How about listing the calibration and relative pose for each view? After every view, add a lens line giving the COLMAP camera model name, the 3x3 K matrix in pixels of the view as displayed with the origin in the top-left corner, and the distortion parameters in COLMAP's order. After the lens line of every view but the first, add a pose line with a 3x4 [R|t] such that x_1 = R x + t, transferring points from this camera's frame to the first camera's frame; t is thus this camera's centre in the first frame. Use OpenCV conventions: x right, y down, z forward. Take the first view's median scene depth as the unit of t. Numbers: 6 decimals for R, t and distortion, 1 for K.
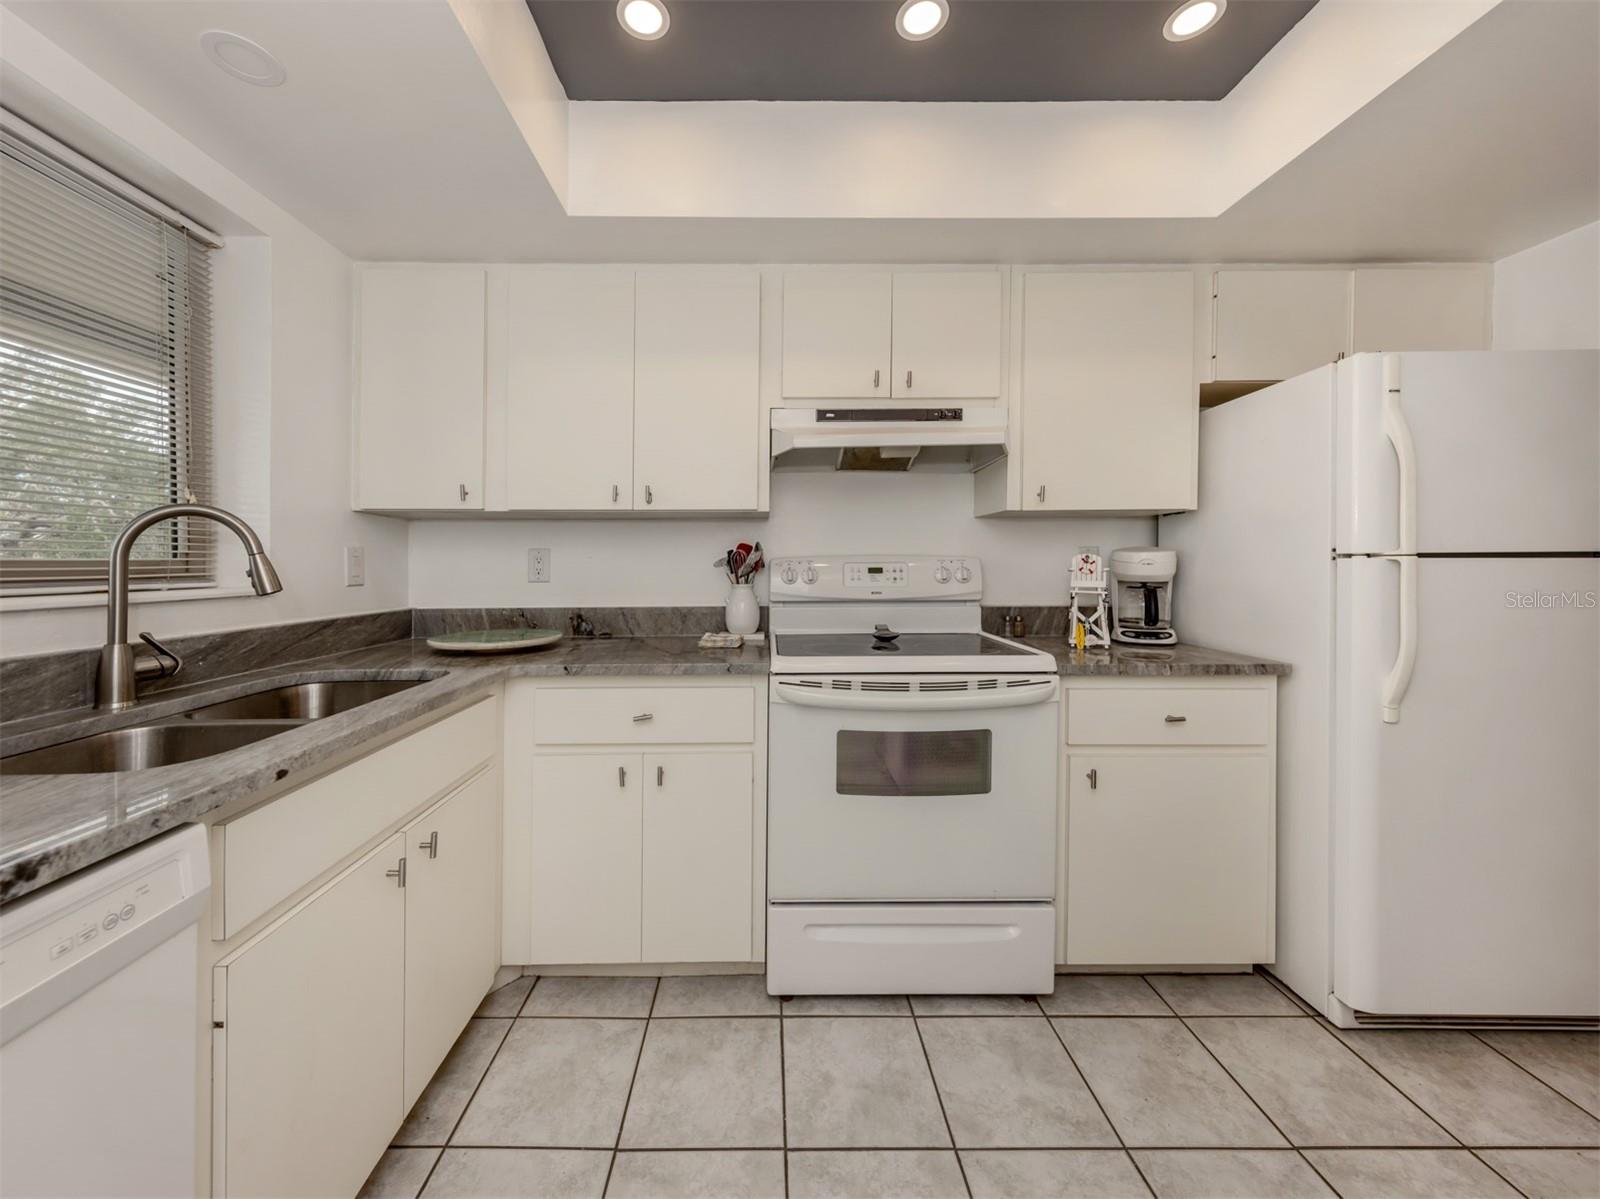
lens RADIAL K [[597.9, 0, 747.1], [0, 597.9, 575.6], [0, 0, 1]] dist [-0.000013, -0.000442]
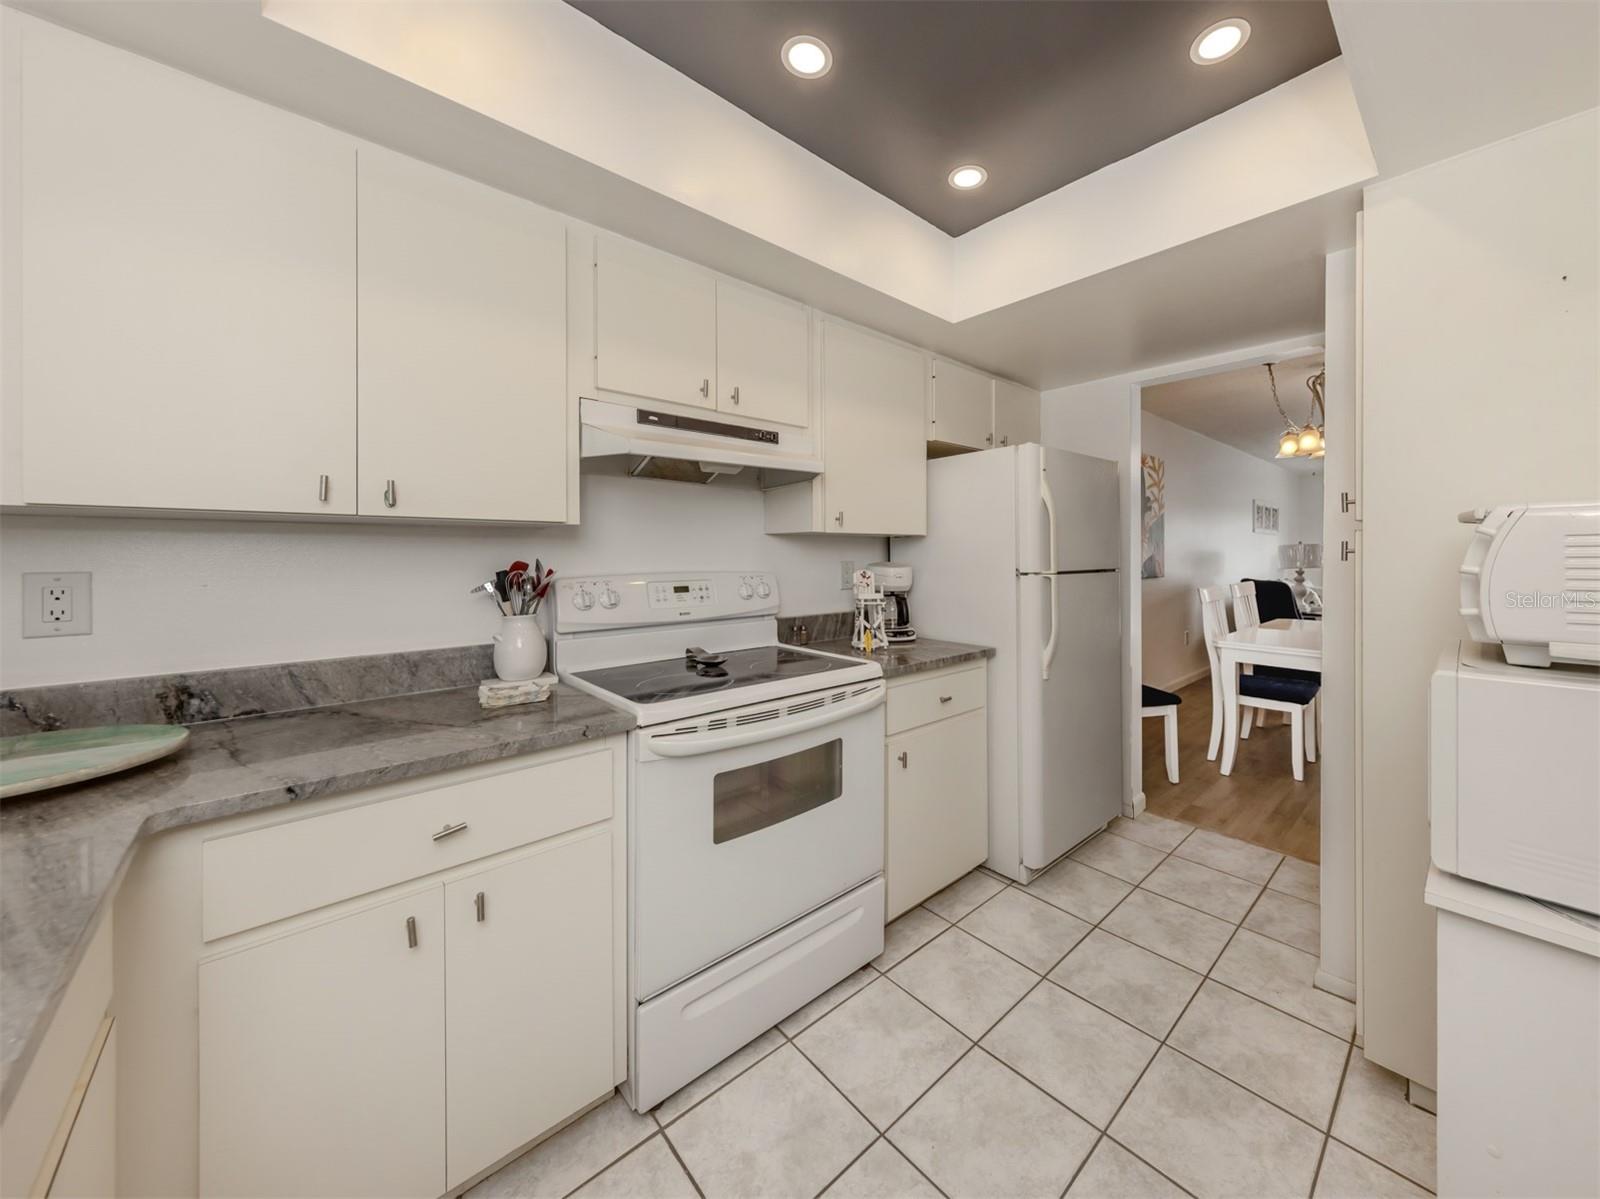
lens RADIAL K [[605.0, 0, 874.4], [0, 605.0, 564.1], [0, 0, 1]] dist [0.000075, -0.000369]
pose [[0.699320, -0.012814, 0.714694, -0.282133], [0.015749, 0.999873, 0.002517, -0.052207], [-0.714636, 0.009495, 0.699433, 0.150104]]
